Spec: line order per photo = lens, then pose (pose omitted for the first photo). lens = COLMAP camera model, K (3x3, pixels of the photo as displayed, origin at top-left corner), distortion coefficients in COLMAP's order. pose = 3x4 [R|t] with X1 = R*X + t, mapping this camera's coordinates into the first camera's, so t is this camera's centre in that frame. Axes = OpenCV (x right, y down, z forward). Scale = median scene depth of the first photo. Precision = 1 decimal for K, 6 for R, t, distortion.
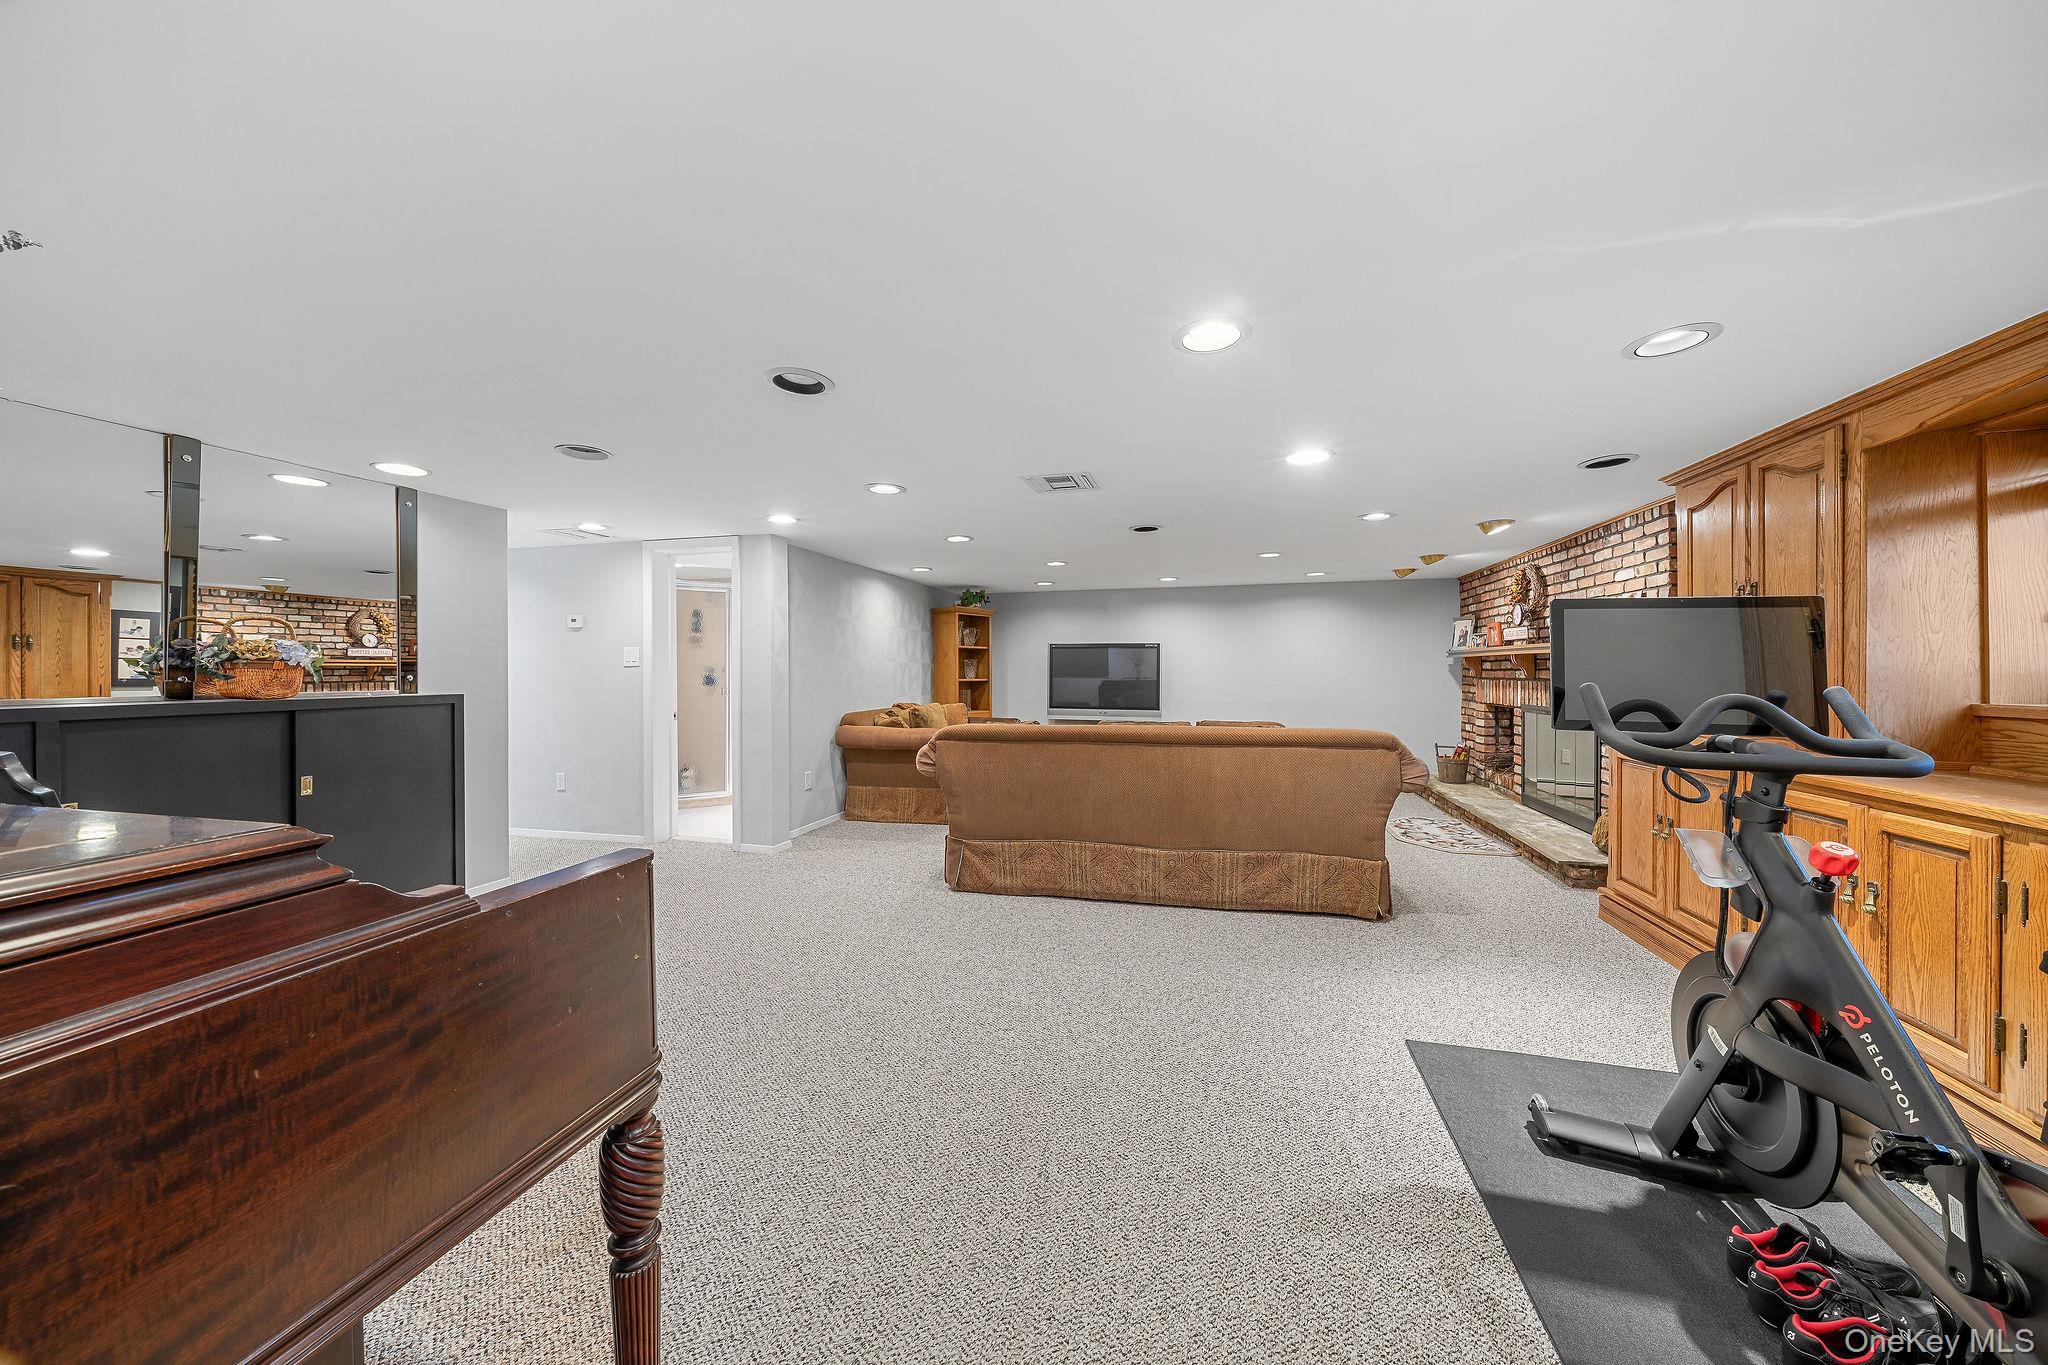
lens RADIAL K [[699.7, 0, 1023.2], [0, 699.7, 673.3], [0, 0, 1]] dist [-0.003254, 0.000229]
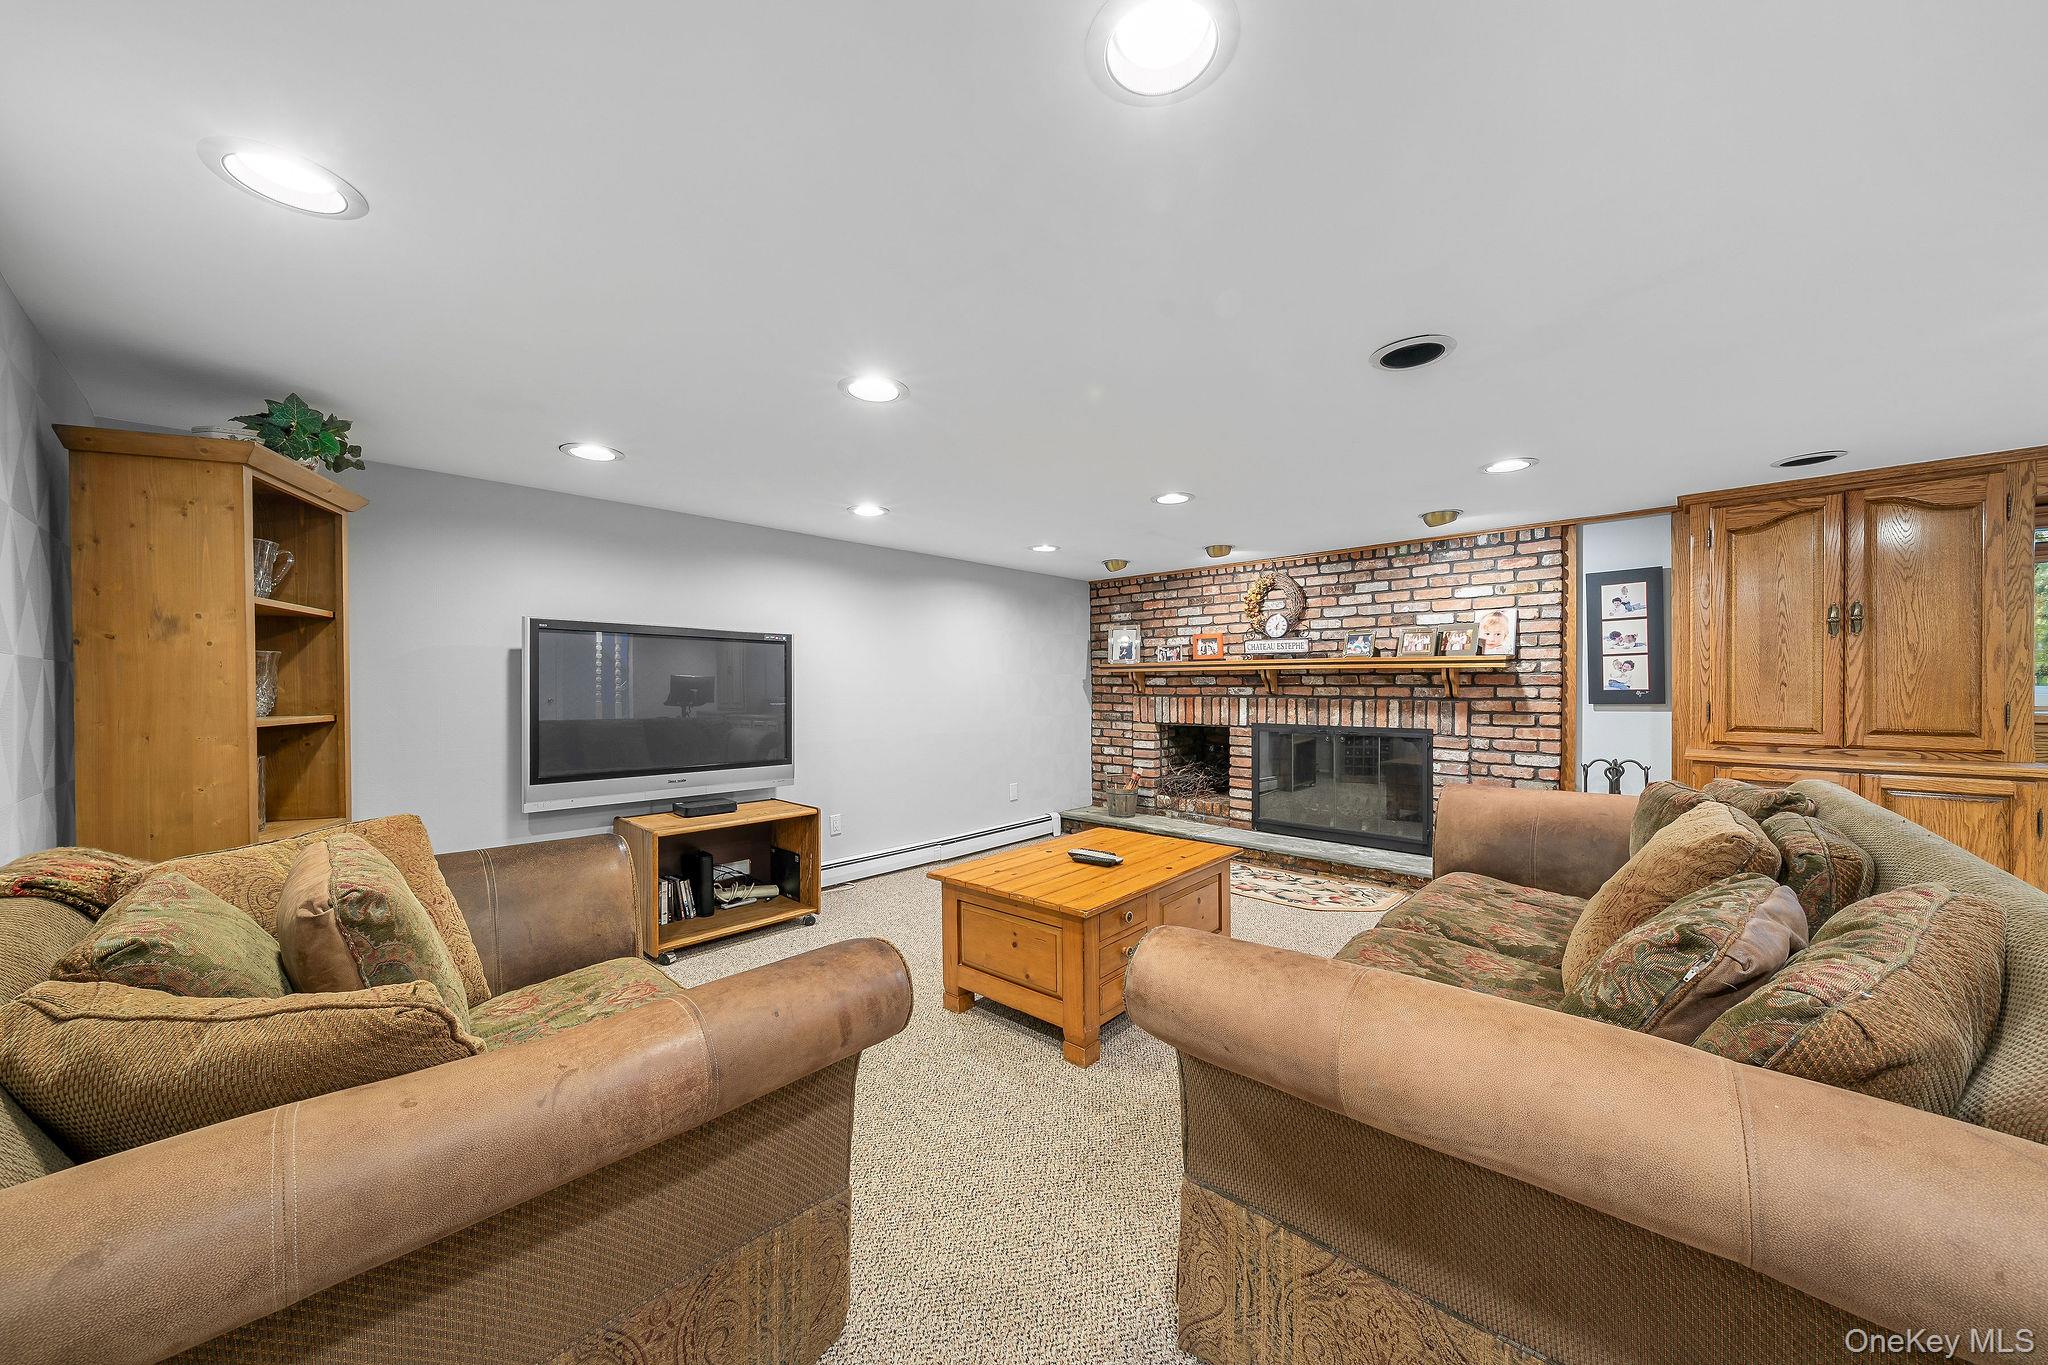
lens RADIAL K [[699.7, 0, 1035.4], [0, 699.7, 692.0], [0, 0, 1]] dist [-0.003254, 0.000229]
pose [[0.461700, -0.008243, 0.886998, -0.223477], [0.005059, 0.999965, 0.006659, -0.004321], [-0.887022, 0.001413, 0.461725, 0.743116]]
